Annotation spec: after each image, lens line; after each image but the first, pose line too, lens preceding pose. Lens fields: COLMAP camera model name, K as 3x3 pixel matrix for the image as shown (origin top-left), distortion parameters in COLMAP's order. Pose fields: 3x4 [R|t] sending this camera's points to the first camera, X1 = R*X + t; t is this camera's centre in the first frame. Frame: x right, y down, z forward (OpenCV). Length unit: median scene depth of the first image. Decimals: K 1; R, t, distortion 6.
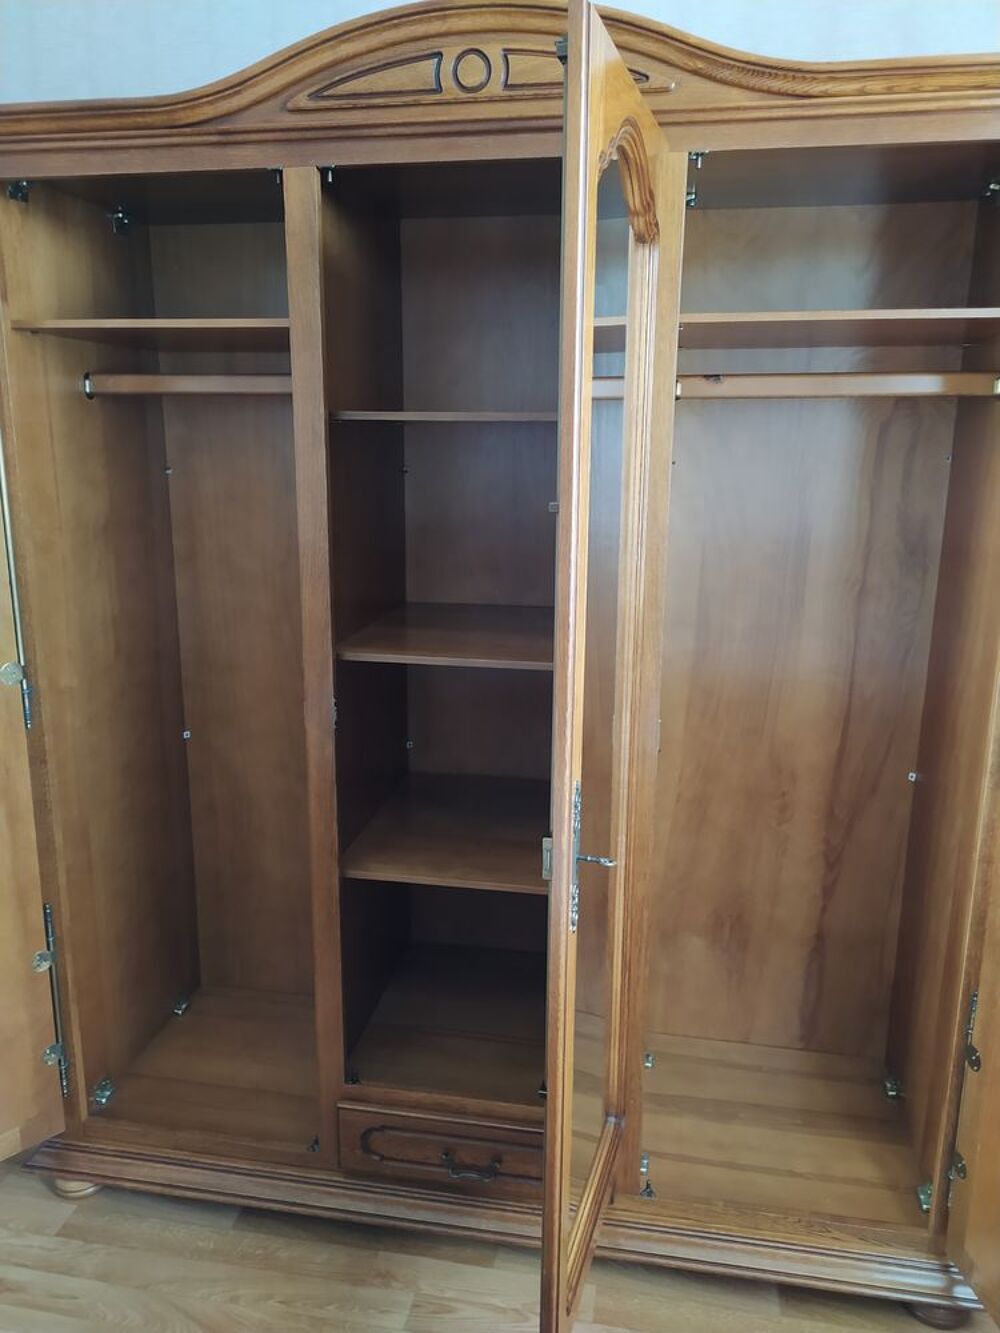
lens RADIAL K [[1026.8, 0, 500.0], [0, 1026.8, 666.5], [0, 0, 1]] dist [0.000642, 0.007842]
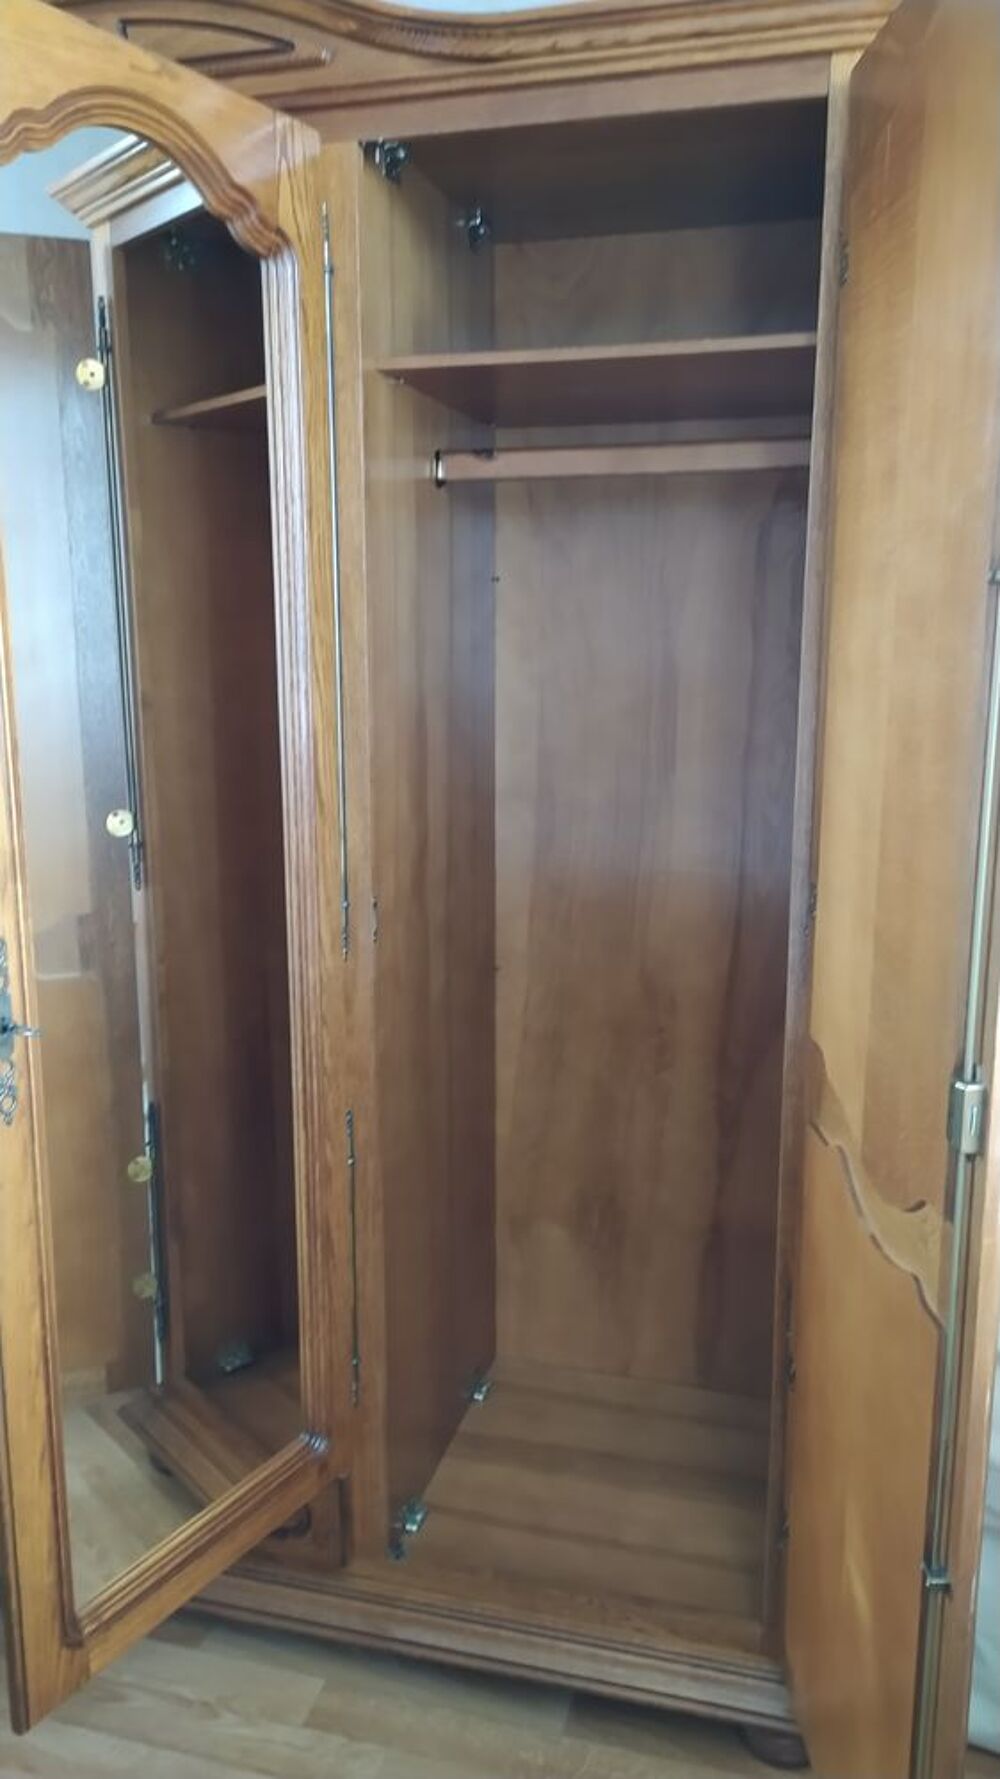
lens RADIAL K [[1365.4, 0, 534.2], [0, 1365.4, 879.6], [0, 0, 1]] dist [0.005053, -0.002455]
pose [[0.996021, 0.009711, -0.088589, 0.331446], [-0.012939, 0.999271, -0.035929, 0.065164], [0.088176, 0.036932, 0.995420, 0.018493]]
